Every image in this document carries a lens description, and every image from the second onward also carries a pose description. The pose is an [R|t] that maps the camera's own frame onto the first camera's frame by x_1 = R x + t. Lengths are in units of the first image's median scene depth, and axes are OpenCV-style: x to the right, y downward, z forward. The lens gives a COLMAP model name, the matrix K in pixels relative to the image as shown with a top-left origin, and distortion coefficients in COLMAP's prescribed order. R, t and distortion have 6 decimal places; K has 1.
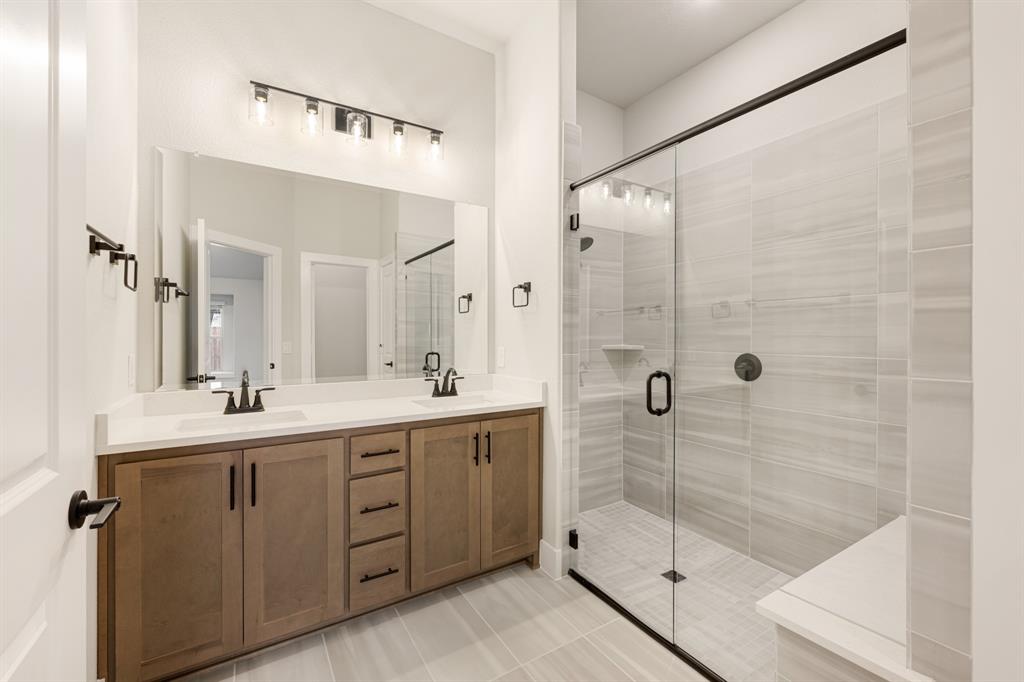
lens RADIAL K [[411.3, 0, 505.6], [0, 411.3, 337.0], [0, 0, 1]] dist [-0.000729, 0.000108]
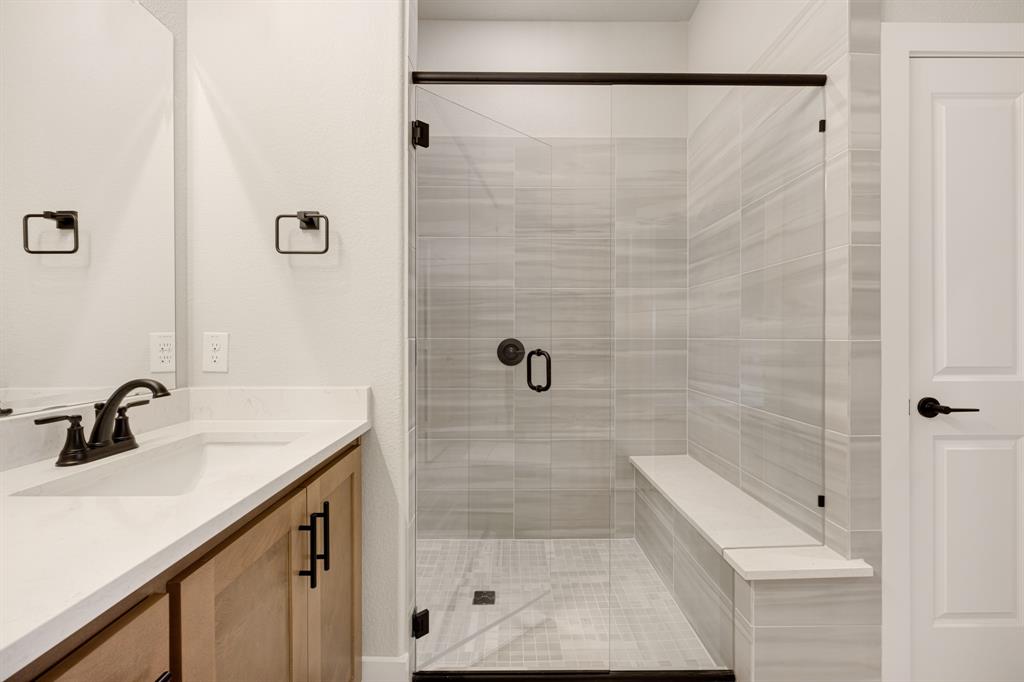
lens RADIAL K [[411.3, 0, 508.4], [0, 411.3, 338.2], [0, 0, 1]] dist [-0.000729, 0.000108]
pose [[0.522260, -0.005523, 0.852769, -0.309111], [-0.000704, 0.999976, 0.006907, 0.036852], [-0.852786, -0.004208, 0.522243, 0.540312]]
